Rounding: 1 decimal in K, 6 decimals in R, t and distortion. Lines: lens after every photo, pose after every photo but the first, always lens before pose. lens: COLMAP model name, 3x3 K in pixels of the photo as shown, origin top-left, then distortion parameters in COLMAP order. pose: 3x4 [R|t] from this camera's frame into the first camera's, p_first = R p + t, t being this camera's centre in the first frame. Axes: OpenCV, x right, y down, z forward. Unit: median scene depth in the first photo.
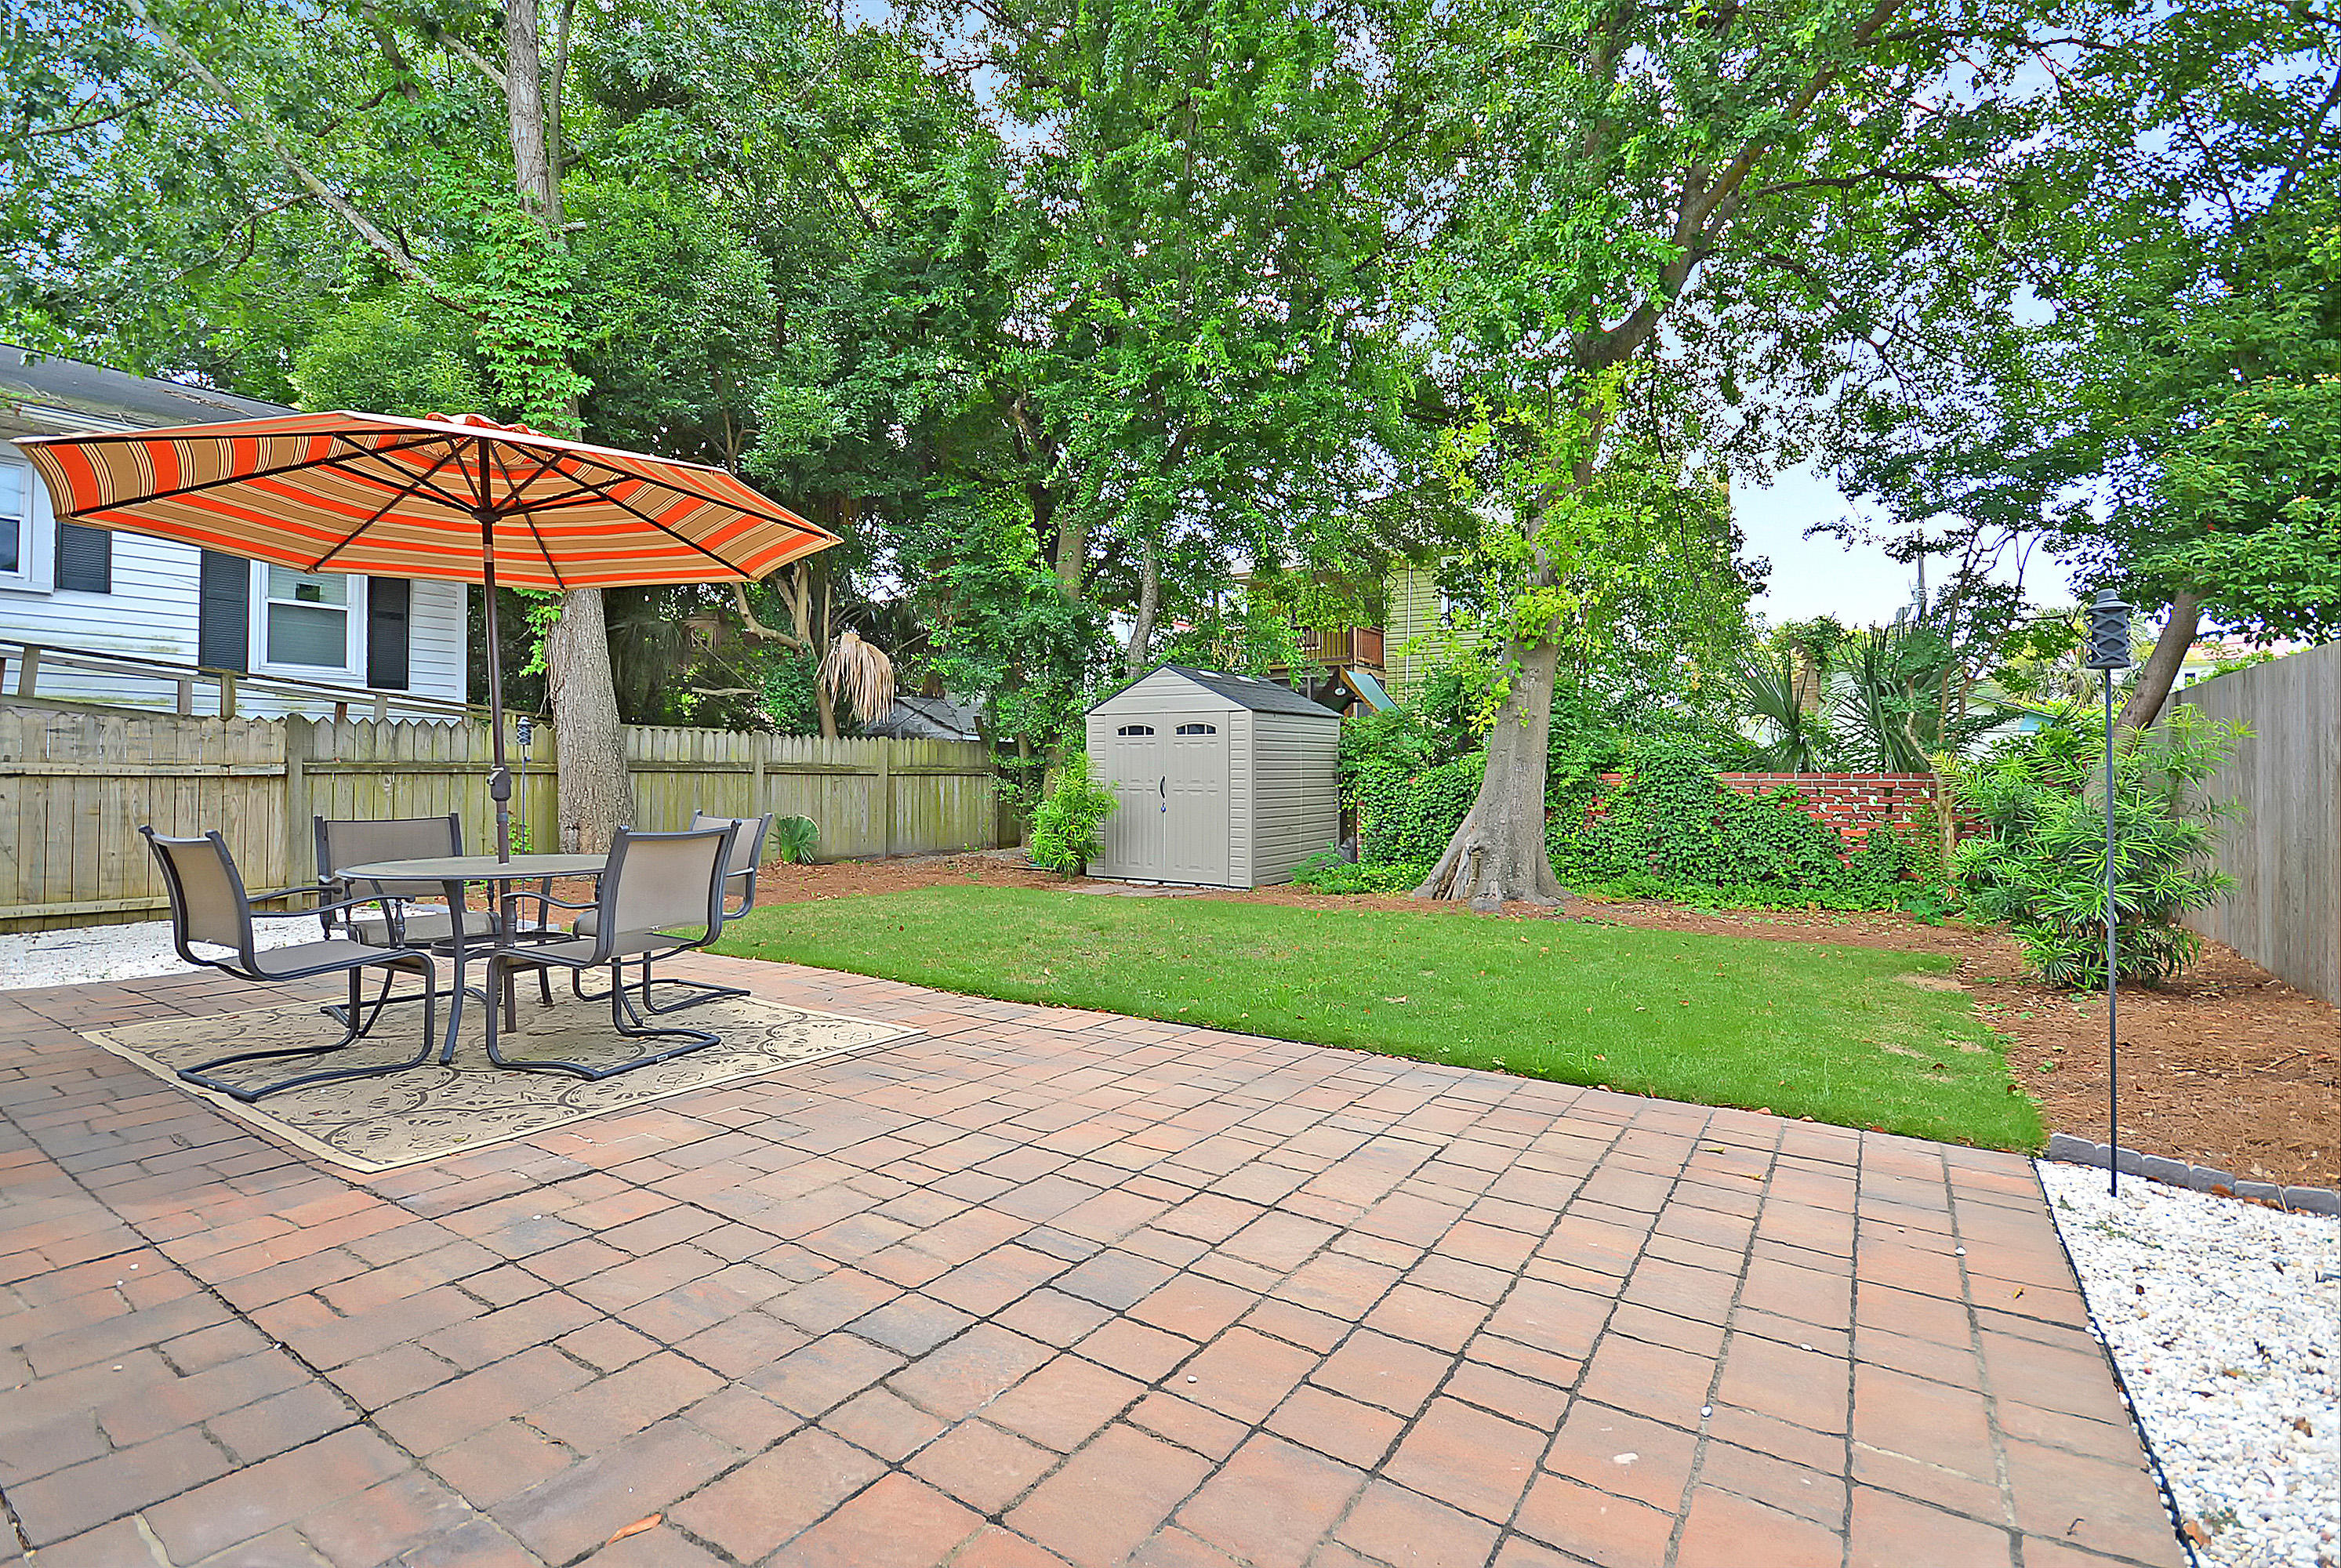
lens RADIAL K [[1072.1, 0, 1166.8], [0, 1072.1, 774.7], [0, 0, 1]] dist [-0.000278, 0.000314]
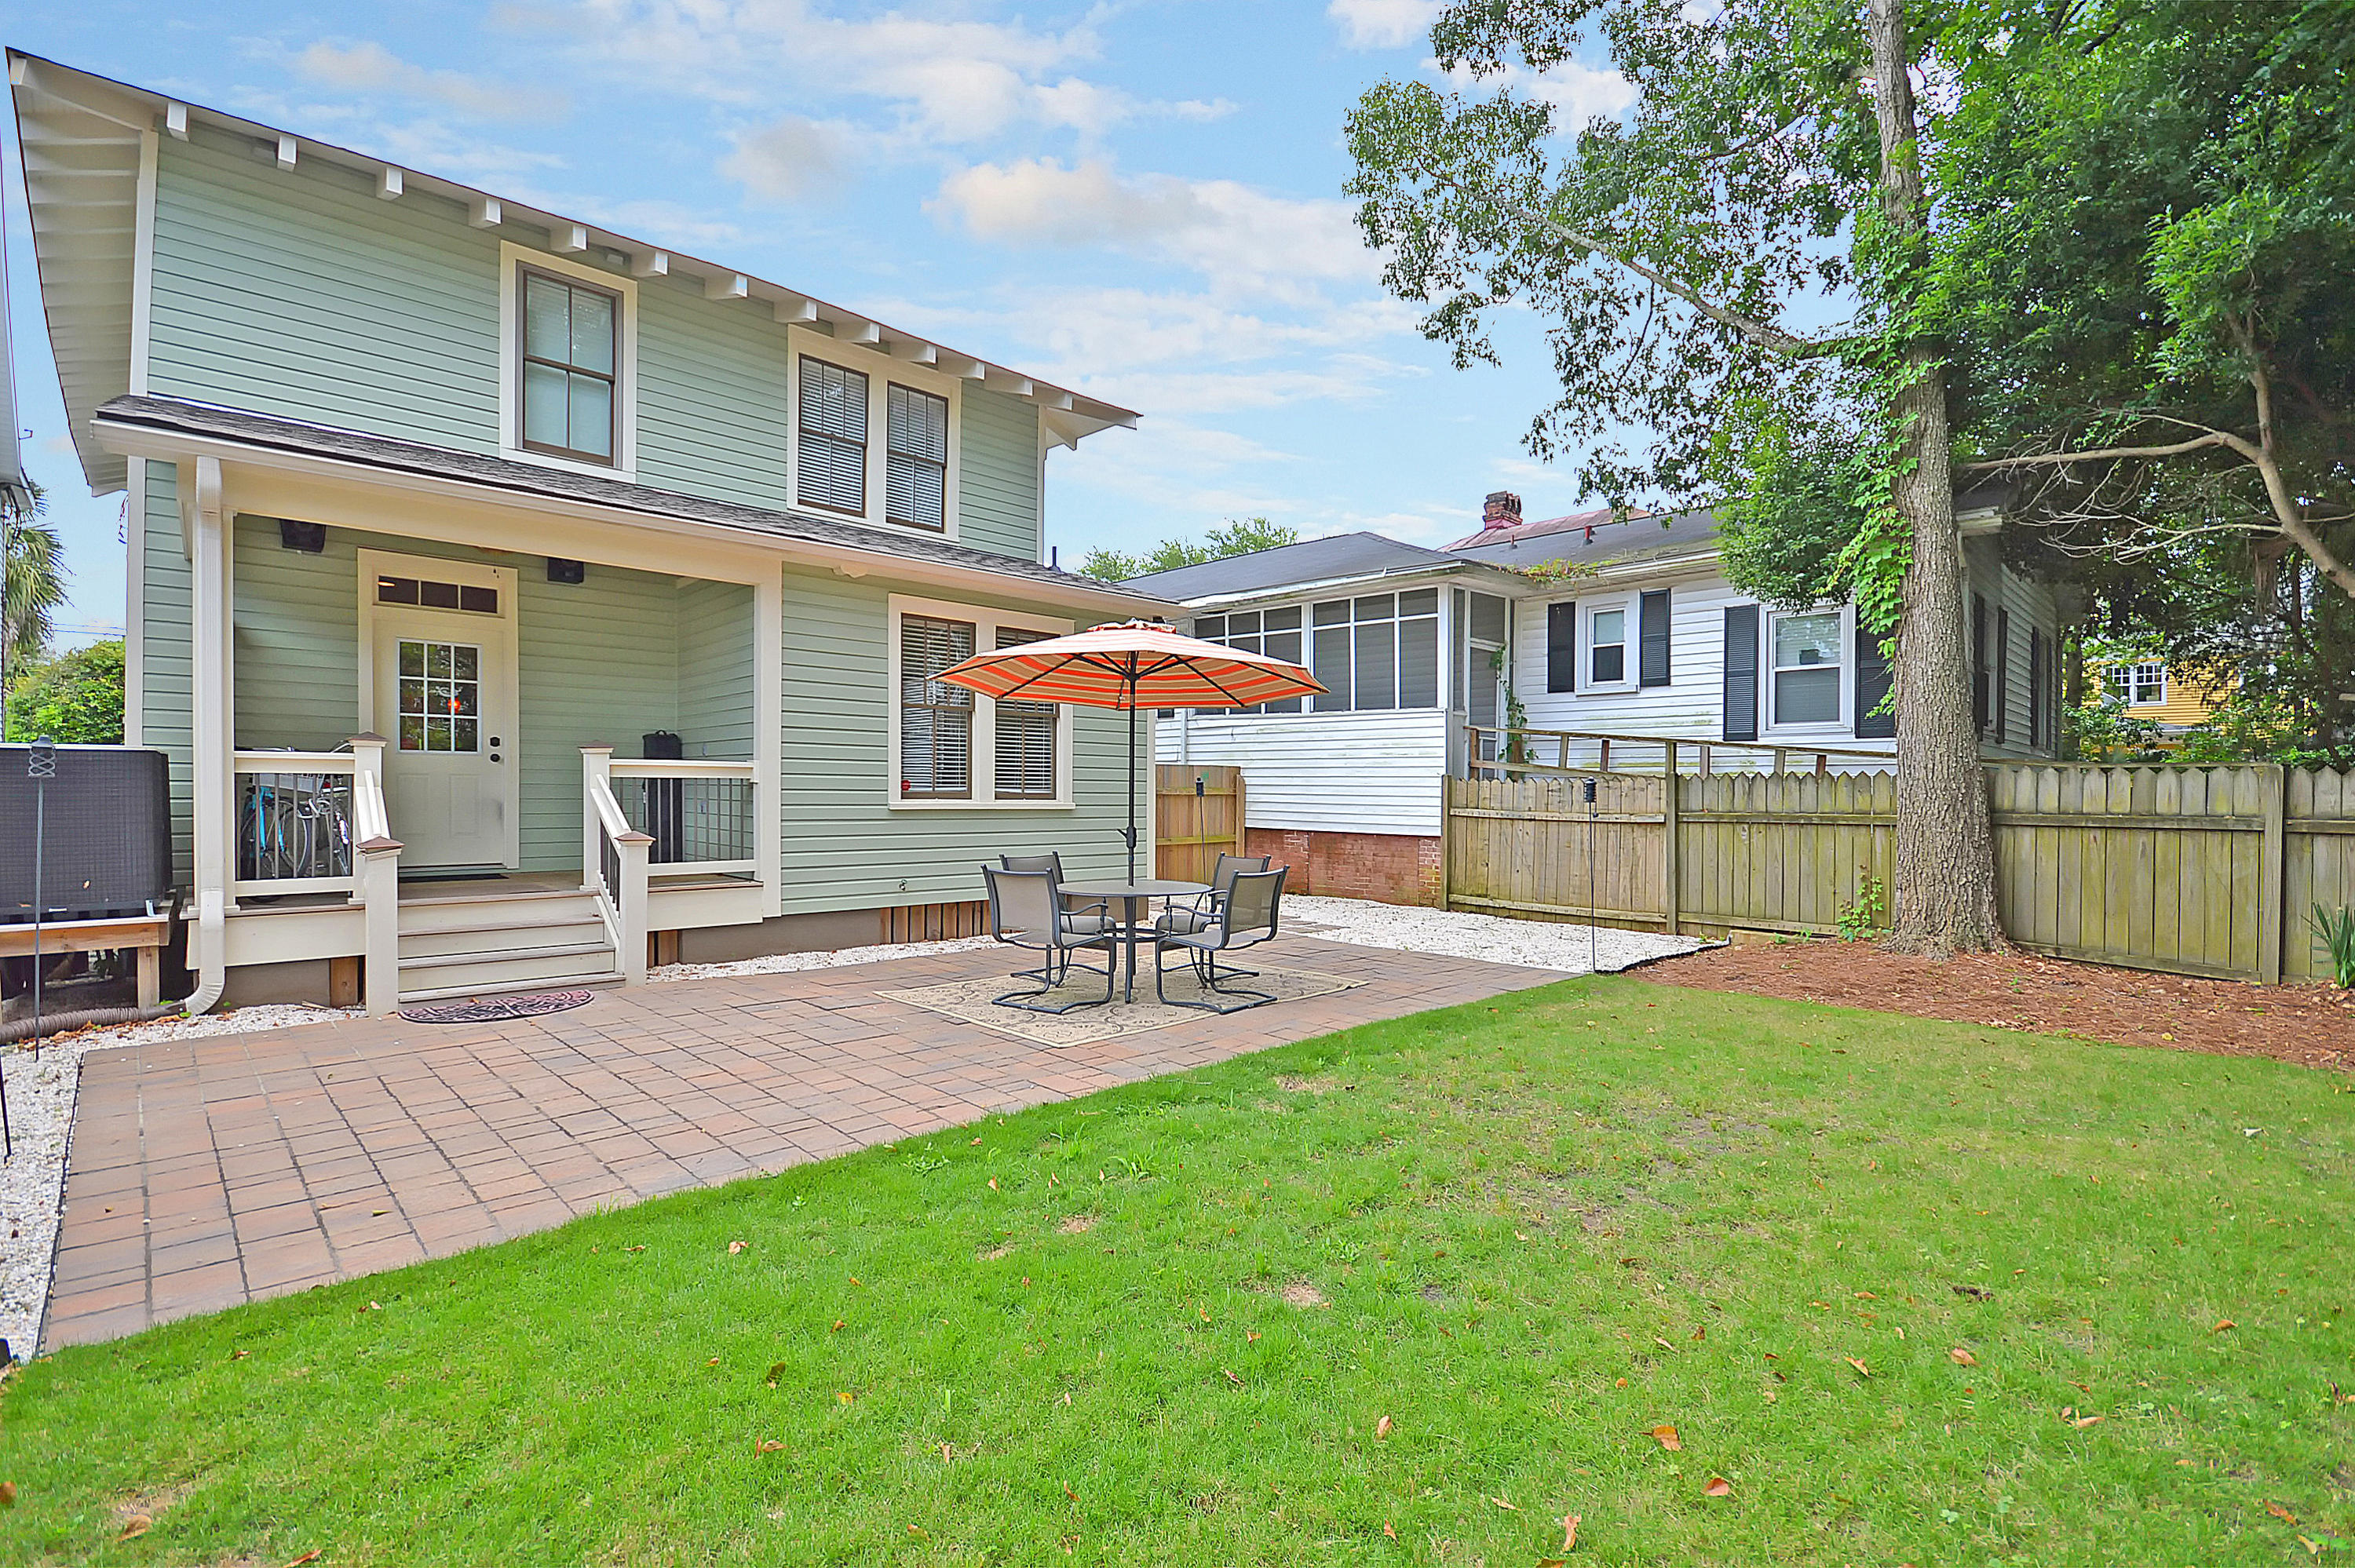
lens RADIAL K [[1062.3, 0, 1180.7], [0, 1062.3, 786.1], [0, 0, 1]] dist [0.015053, -0.000434]
pose [[-0.211736, -0.006512, -0.977305, 0.473148], [-0.002046, 0.999979, -0.006220, -0.031296], [0.977325, 0.000683, -0.211744, 0.675912]]
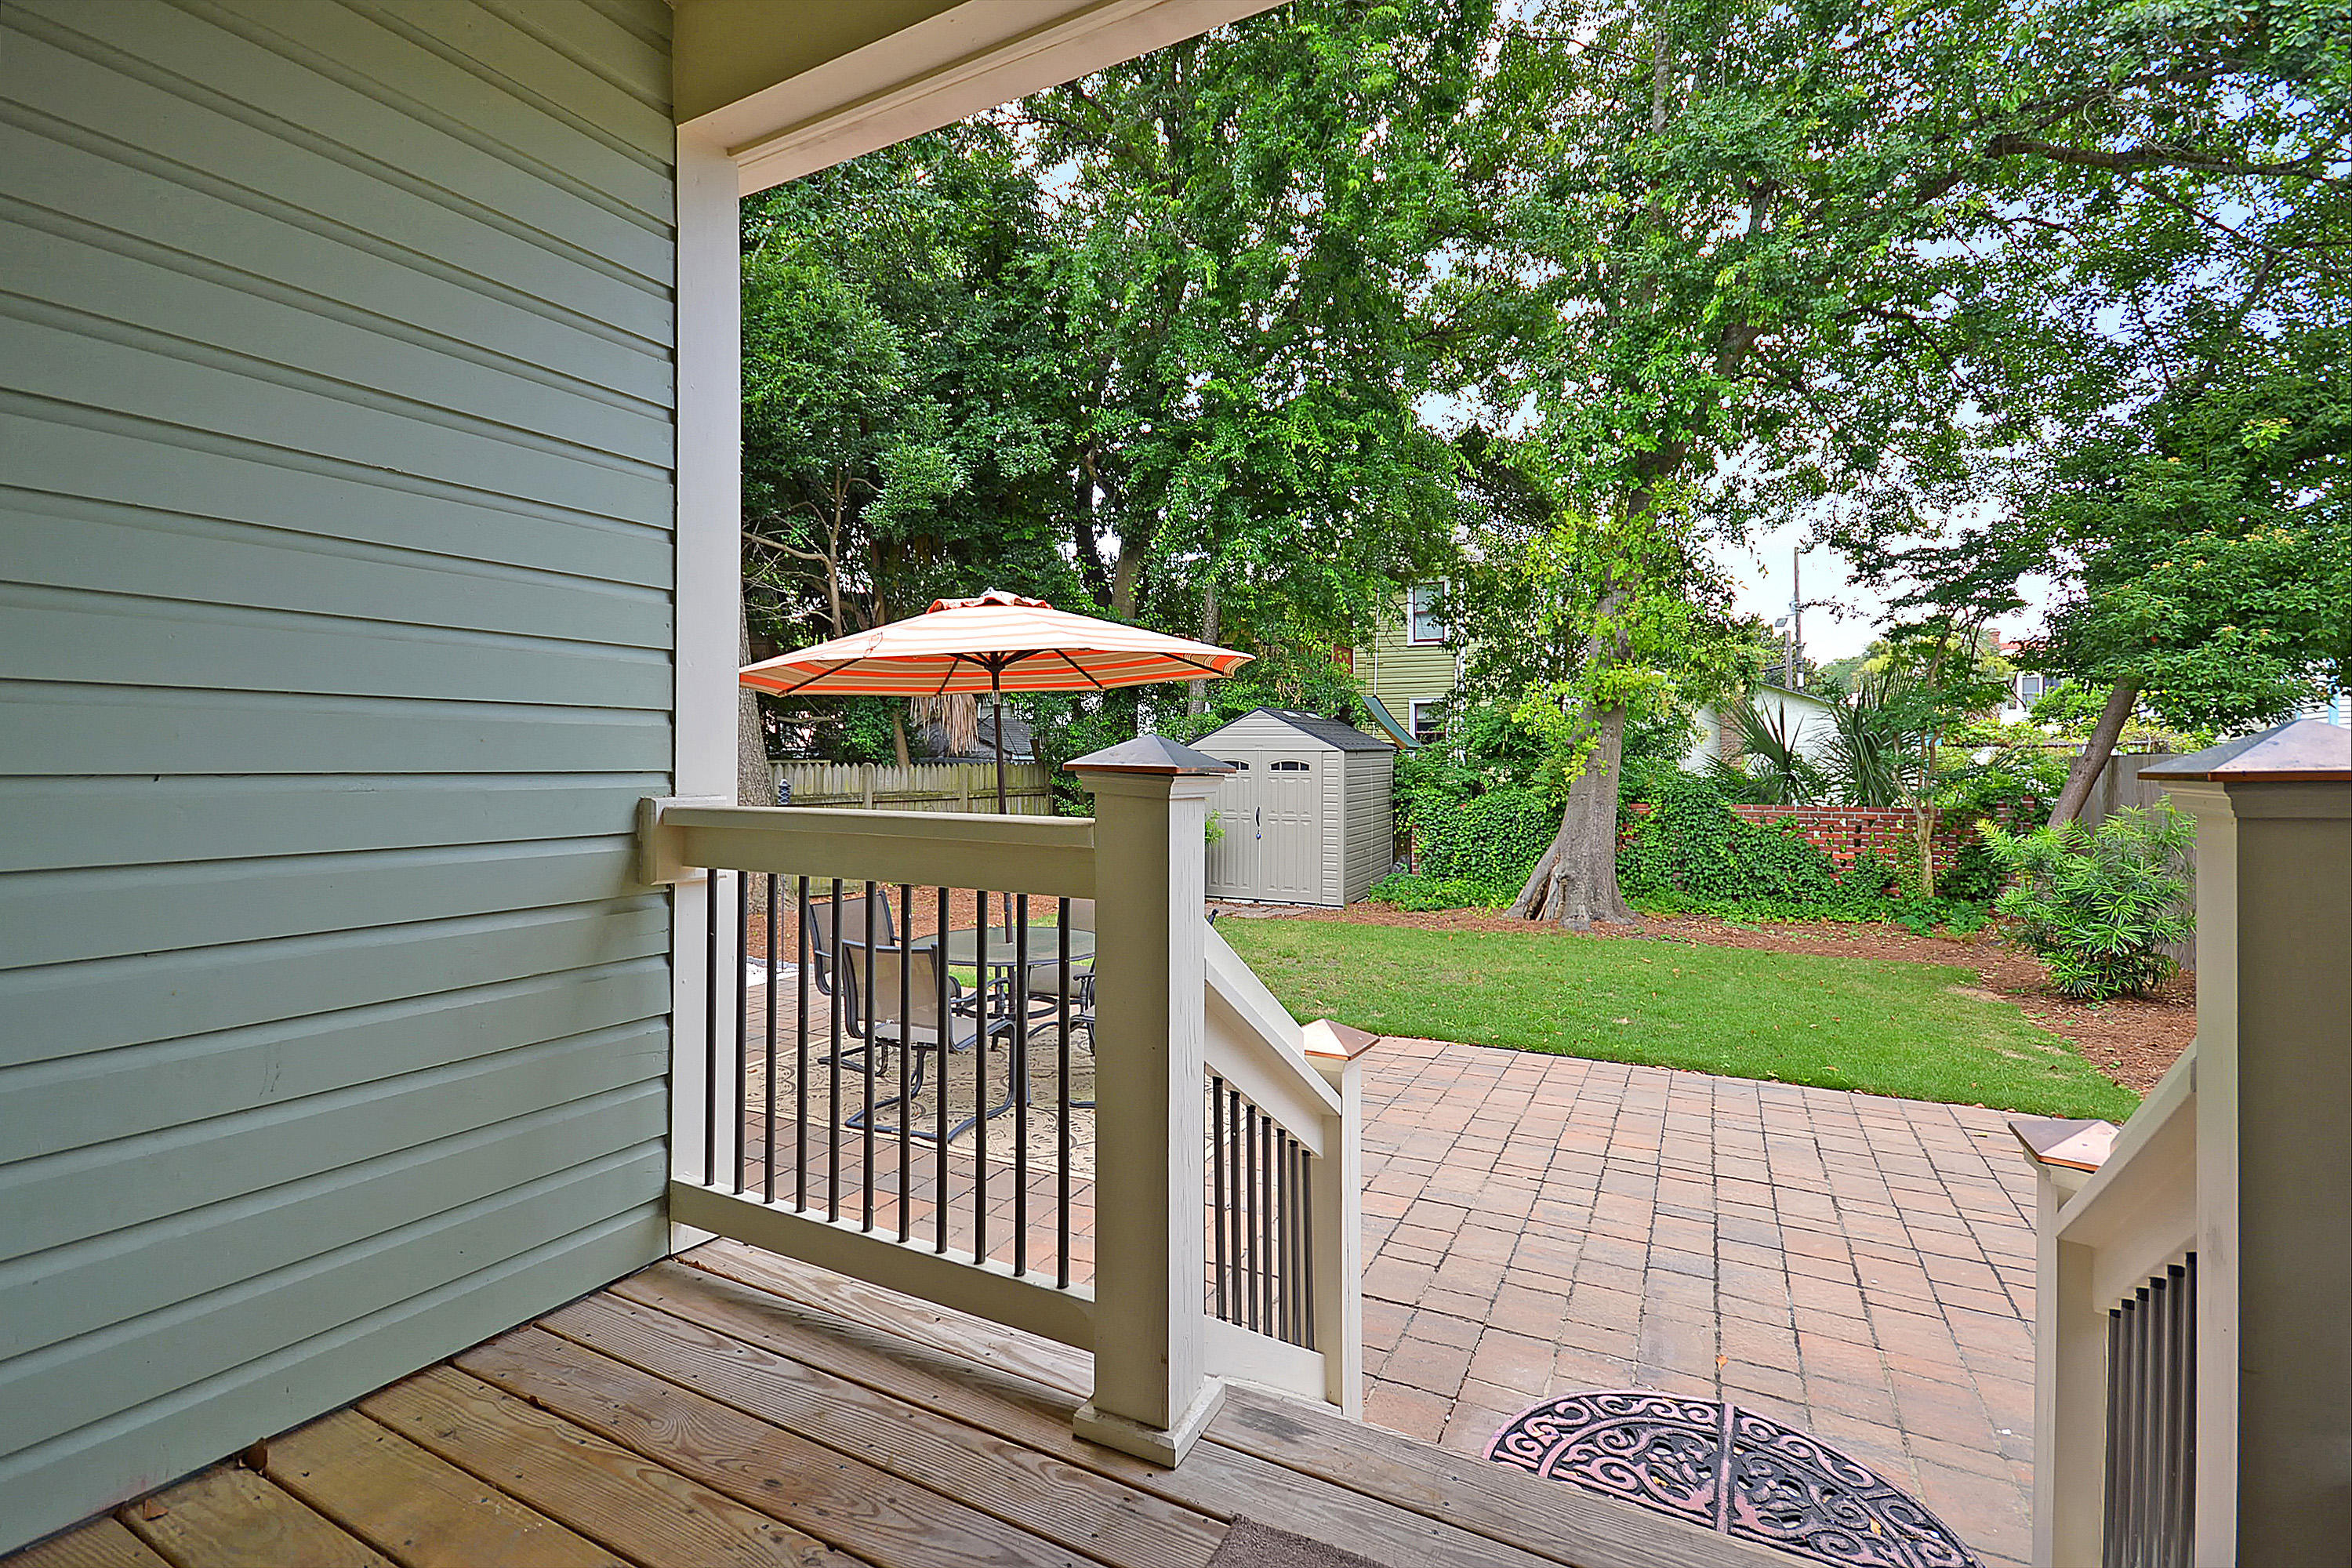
lens RADIAL K [[1061.0, 0, 1196.1], [0, 1061.0, 778.5], [0, 0, 1]] dist [0.015053, -0.000434]
pose [[0.992651, -0.002679, 0.120981, -0.258901], [0.000548, 0.999844, 0.017645, -0.061614], [-0.121010, -0.017449, 0.992498, -0.124176]]
